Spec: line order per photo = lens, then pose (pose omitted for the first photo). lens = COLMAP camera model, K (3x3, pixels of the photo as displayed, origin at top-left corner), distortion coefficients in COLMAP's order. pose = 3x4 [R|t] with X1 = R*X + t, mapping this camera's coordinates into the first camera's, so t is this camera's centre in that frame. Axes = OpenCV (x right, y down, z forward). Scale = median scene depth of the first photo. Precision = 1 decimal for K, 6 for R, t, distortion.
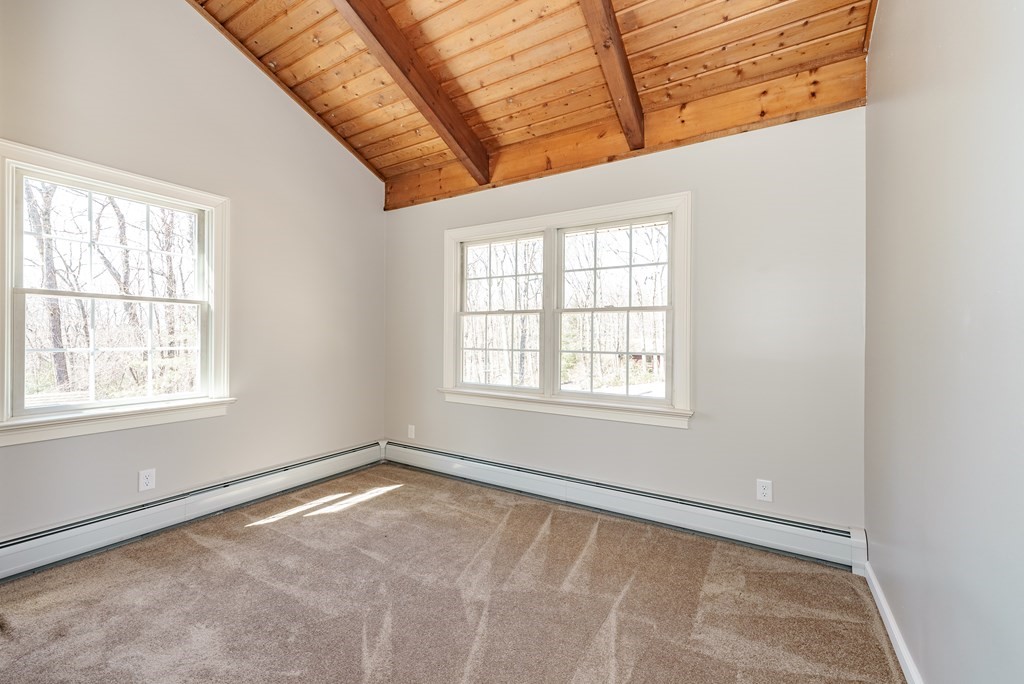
lens RADIAL K [[417.8, 0, 516.8], [0, 417.8, 340.2], [0, 0, 1]] dist [0.000834, -0.000594]
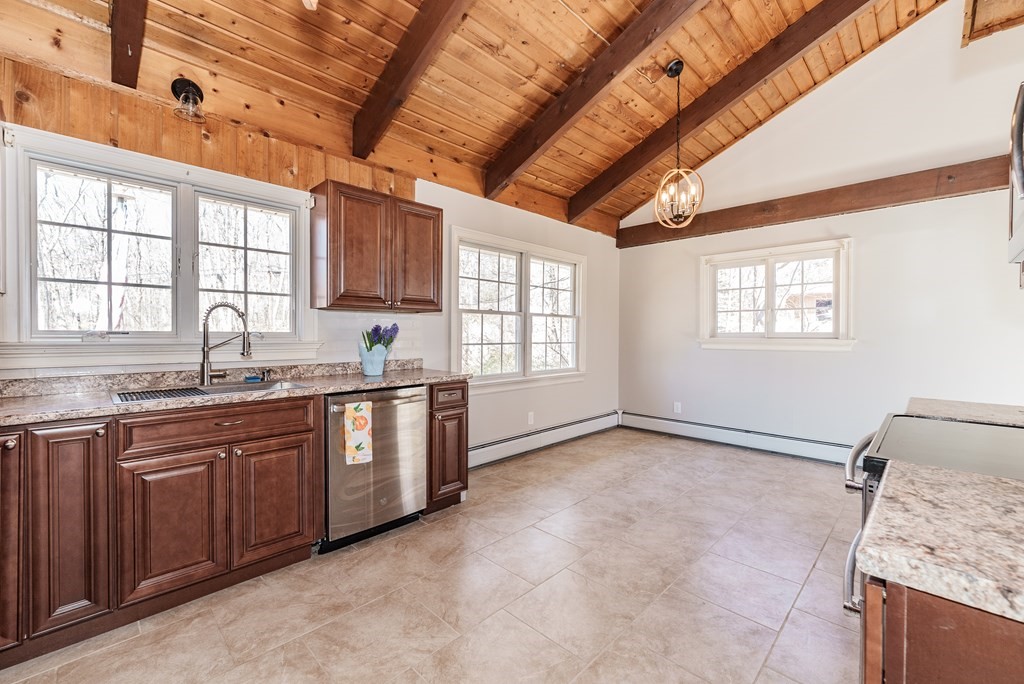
lens RADIAL K [[417.8, 0, 517.4], [0, 417.8, 338.9], [0, 0, 1]] dist [0.000834, -0.000594]
pose [[0.203469, -0.018158, 0.978913, -1.263715], [0.005327, 0.999834, 0.017439, -0.011339], [-0.979067, 0.001667, 0.203532, 0.749114]]
